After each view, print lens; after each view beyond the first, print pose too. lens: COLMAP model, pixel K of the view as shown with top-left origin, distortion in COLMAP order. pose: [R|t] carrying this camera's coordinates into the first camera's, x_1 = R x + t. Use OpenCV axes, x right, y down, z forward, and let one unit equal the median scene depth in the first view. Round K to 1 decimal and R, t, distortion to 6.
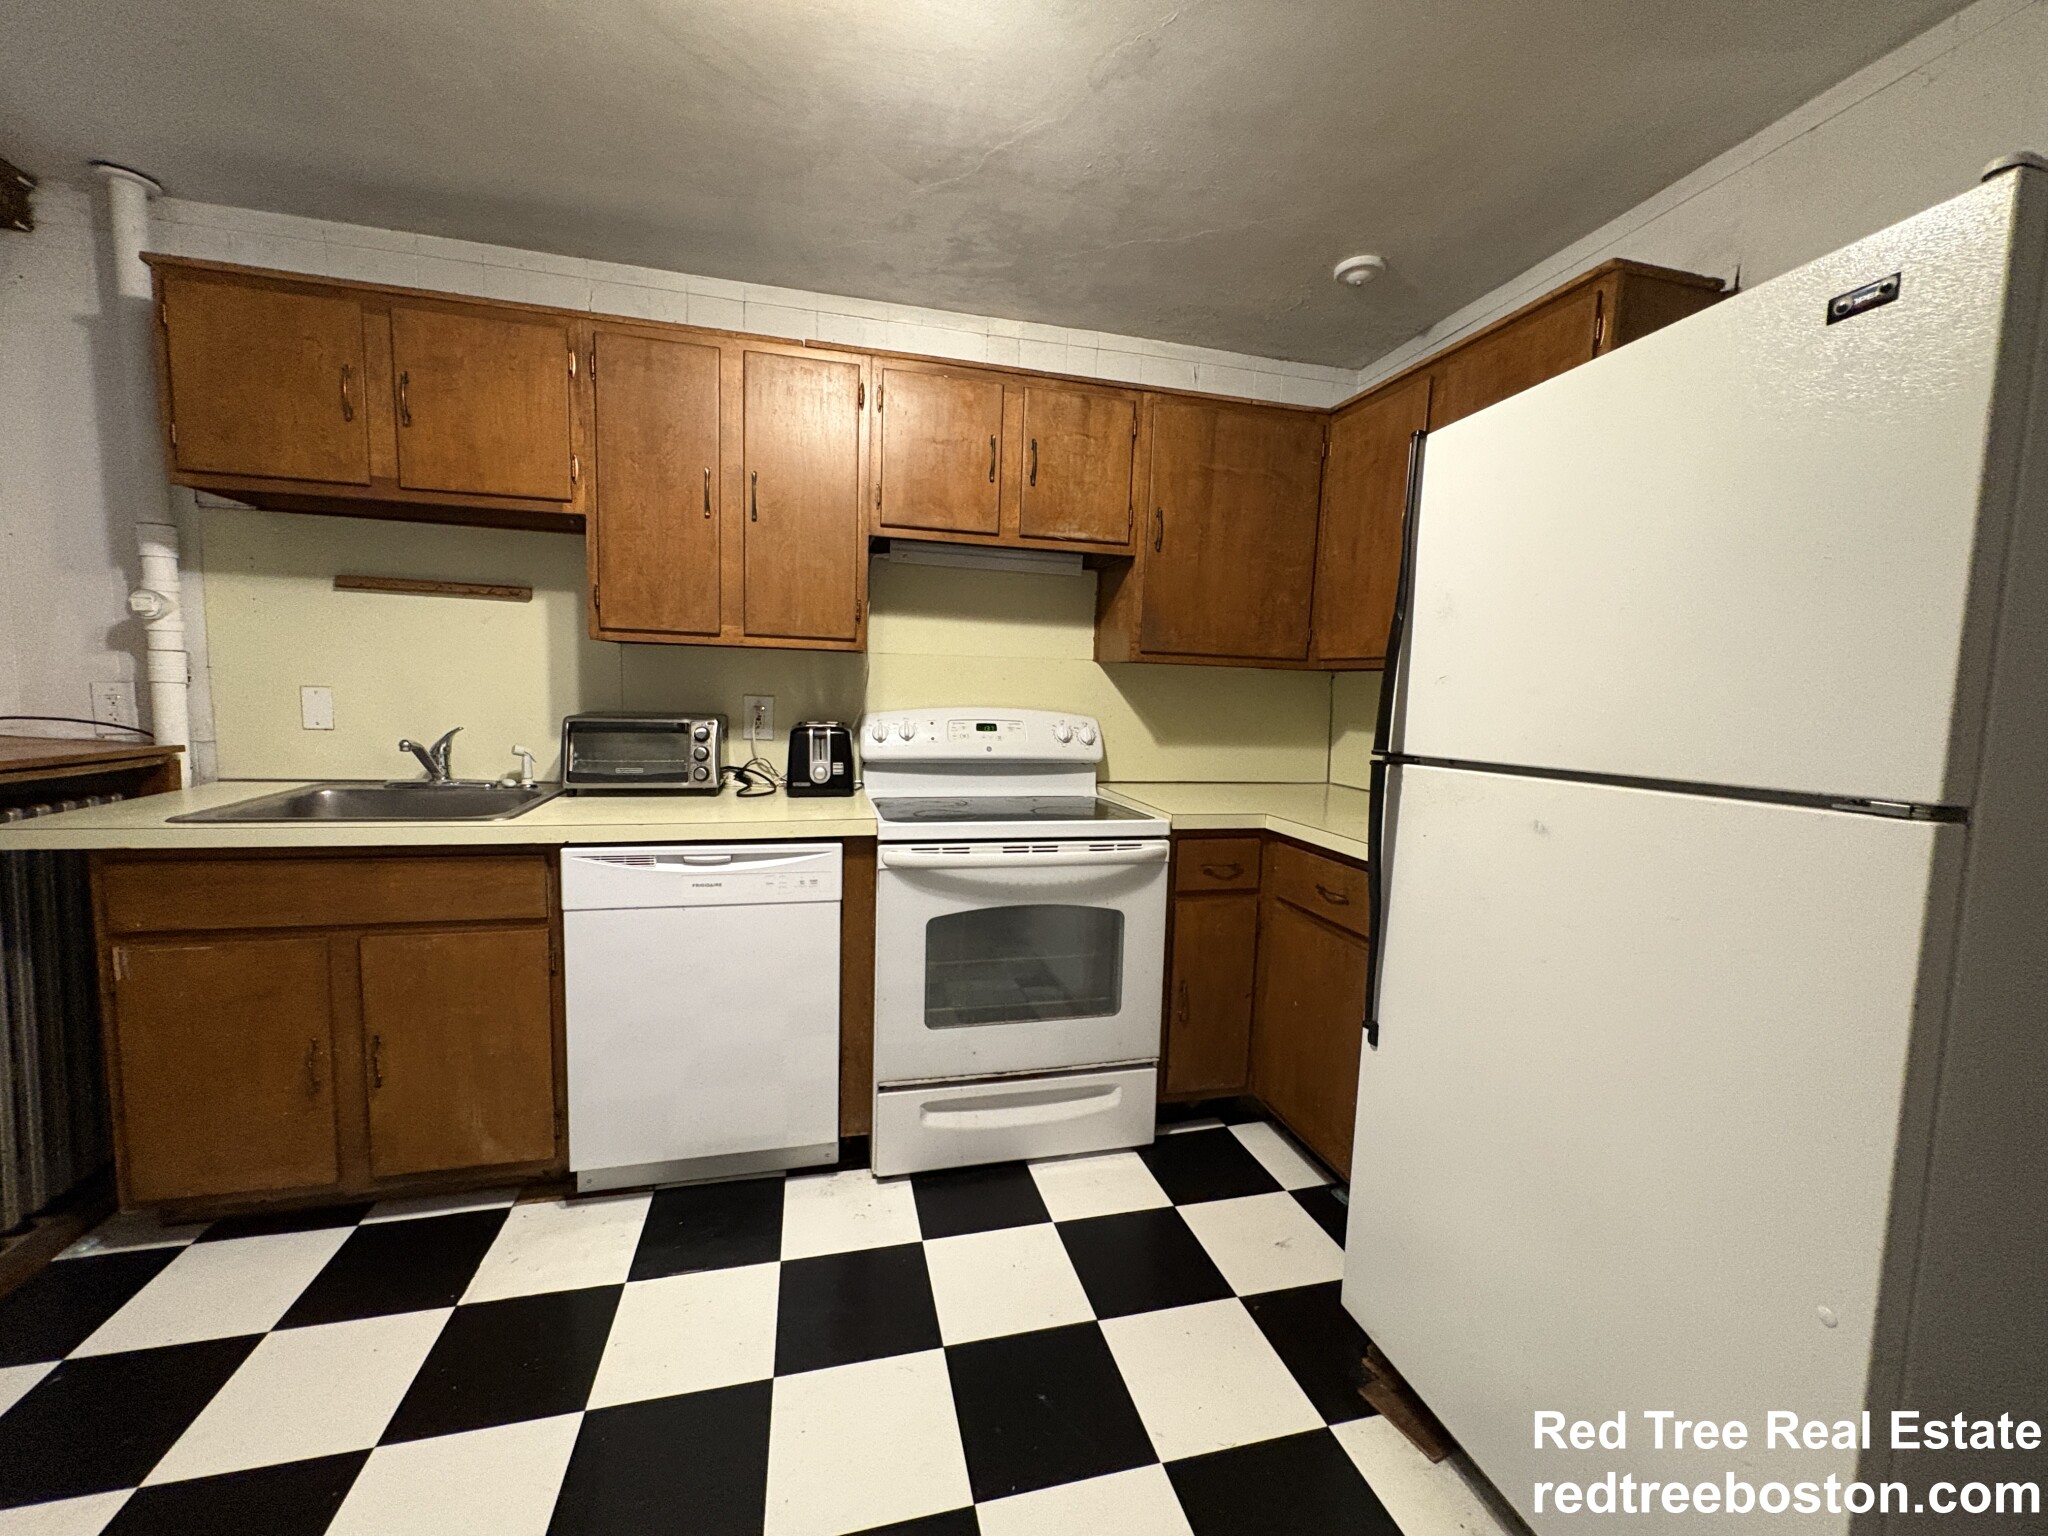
lens RADIAL K [[817.9, 0, 1009.9], [0, 817.9, 772.2], [0, 0, 1]] dist [0.003418, -0.000427]
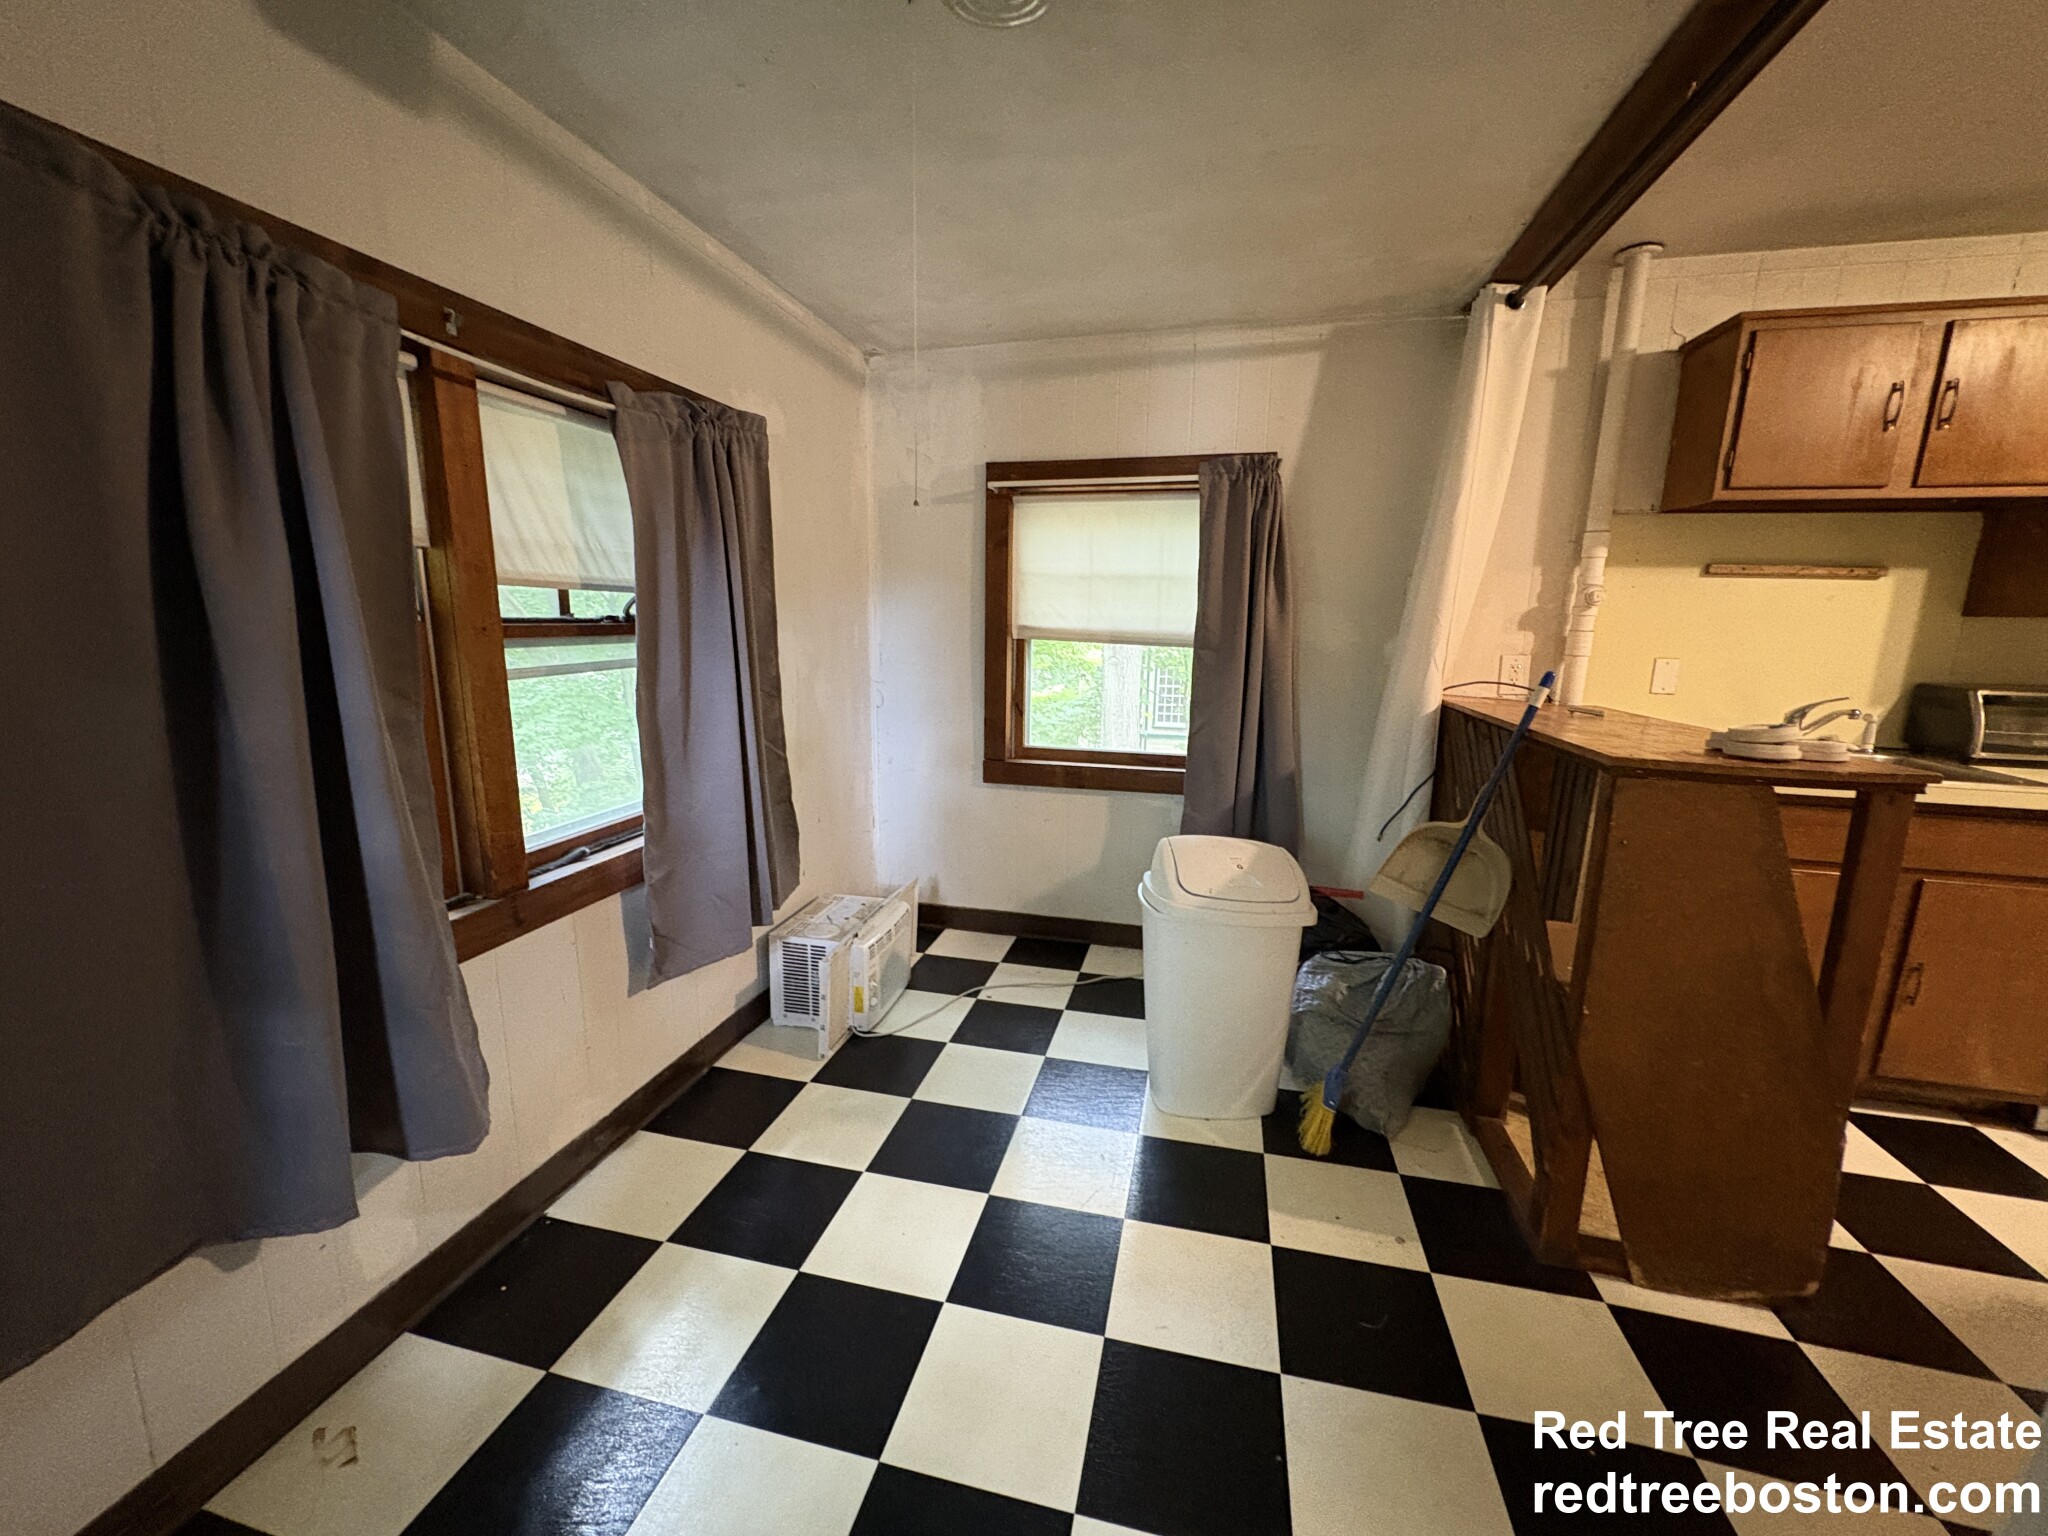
lens RADIAL K [[817.9, 0, 1024.1], [0, 817.9, 776.0], [0, 0, 1]] dist [0.003418, -0.000427]
pose [[0.887162, 0.075601, -0.455224, -1.159417], [-0.043258, 0.995769, 0.081068, 0.010608], [0.459427, -0.052228, 0.886679, -0.526643]]
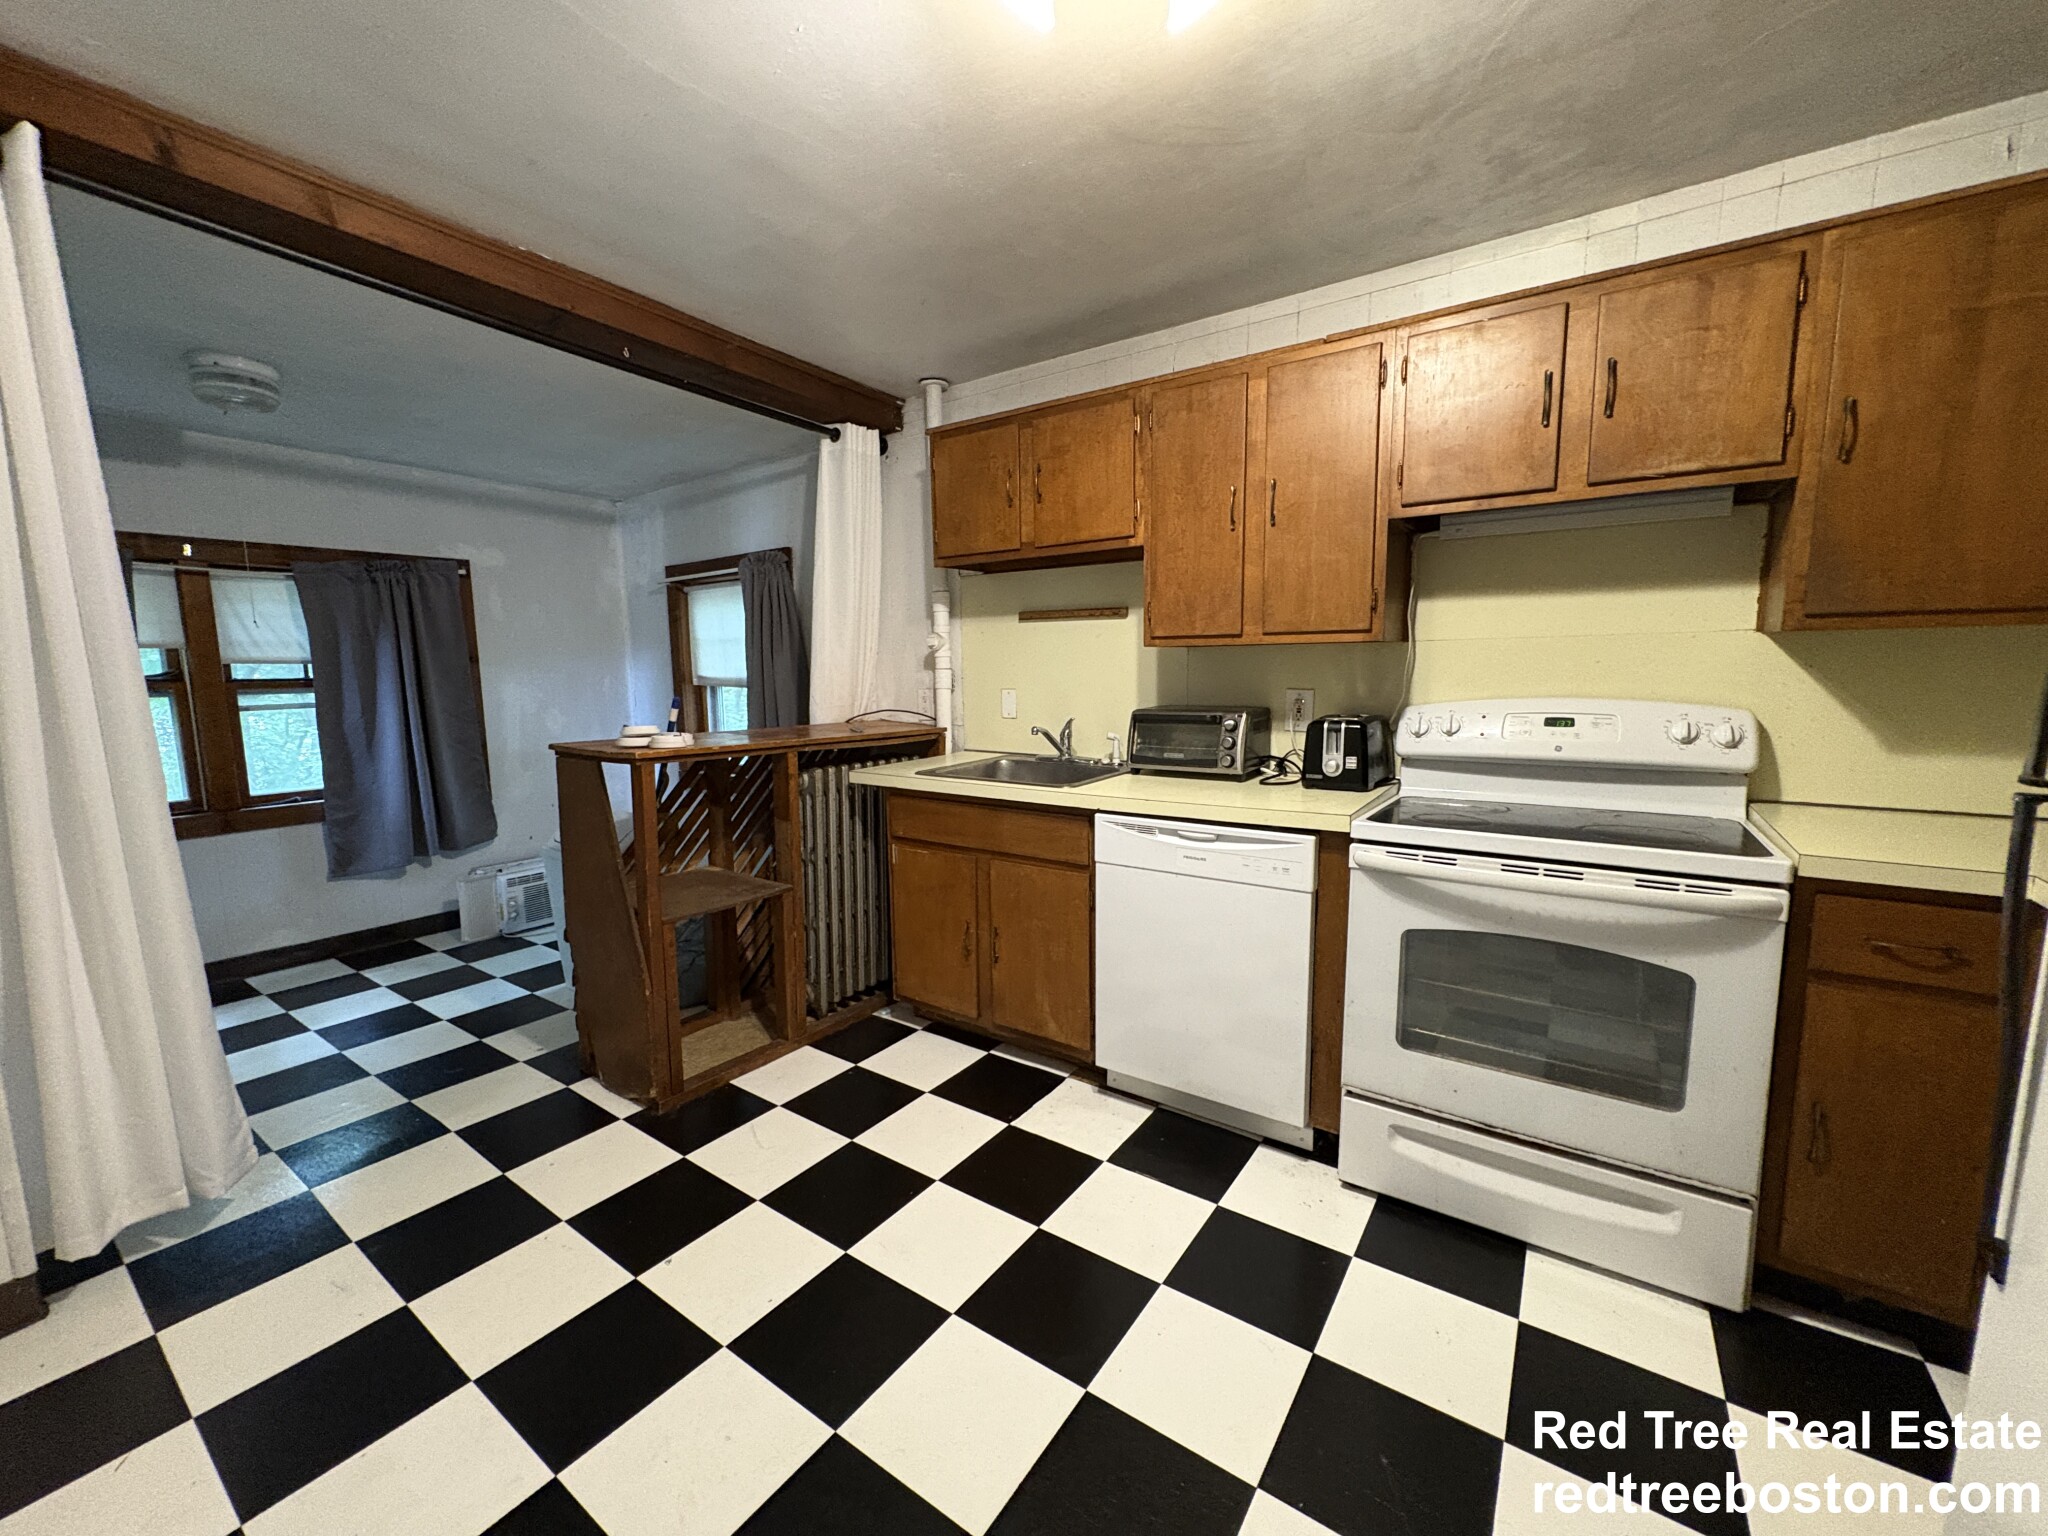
lens RADIAL K [[817.9, 0, 1019.7], [0, 817.9, 774.1], [0, 0, 1]] dist [0.003418, -0.000427]
pose [[0.651360, 0.060733, -0.756334, 0.295642], [-0.048881, 0.998080, 0.038049, -0.009379], [0.757192, 0.012187, 0.653078, 0.060226]]
